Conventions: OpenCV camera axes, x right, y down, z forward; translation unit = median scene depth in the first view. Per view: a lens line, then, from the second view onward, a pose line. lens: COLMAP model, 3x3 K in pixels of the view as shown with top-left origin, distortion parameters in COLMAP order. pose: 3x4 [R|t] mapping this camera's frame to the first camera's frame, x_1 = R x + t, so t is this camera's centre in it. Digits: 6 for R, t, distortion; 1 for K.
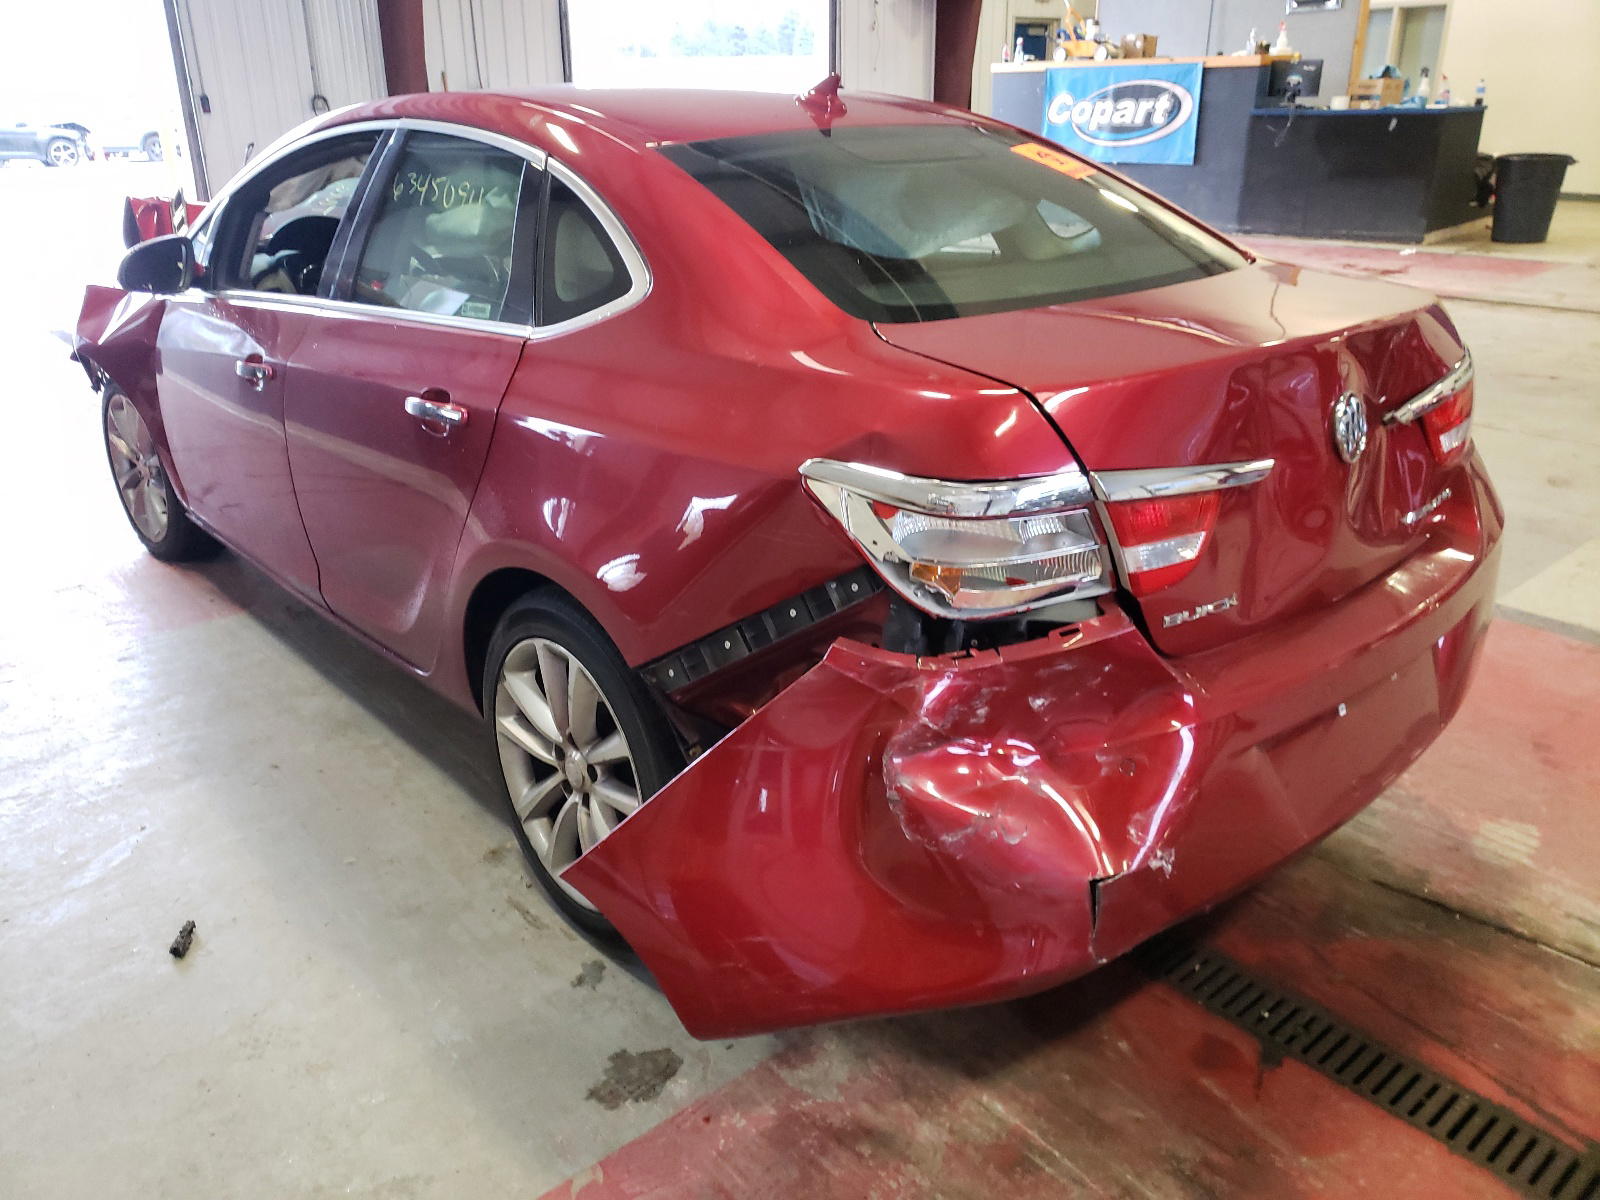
lens RADIAL K [[1236.5, 0, 800.0], [0, 1236.5, 600.0], [0, 0, 1]] dist [0.019936, -0.002883]
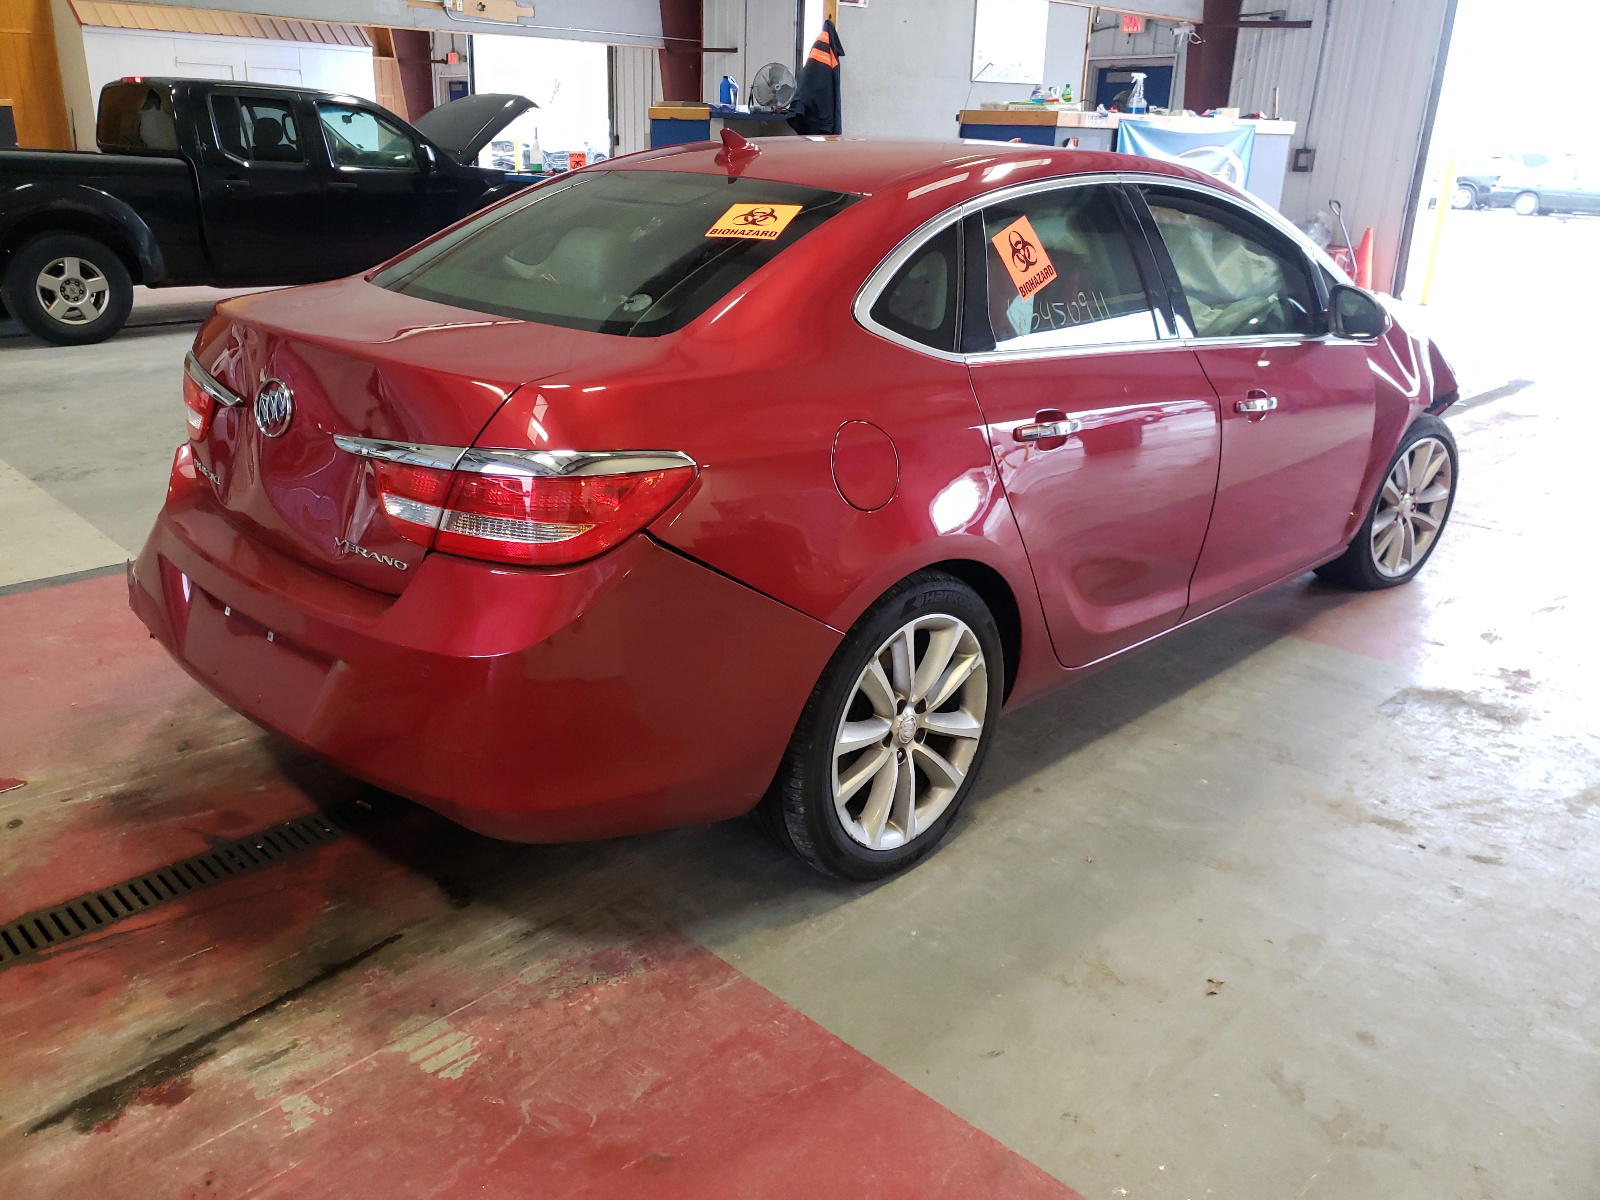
lens RADIAL K [[1236.5, 0, 800.0], [0, 1236.5, 600.0], [0, 0, 1]] dist [0.019936, -0.002883]
pose [[0.067127, 0.344316, -0.936451, 1.398568], [-0.366995, 0.881291, 0.297727, -0.452937], [0.927798, 0.323687, 0.185521, 1.074423]]
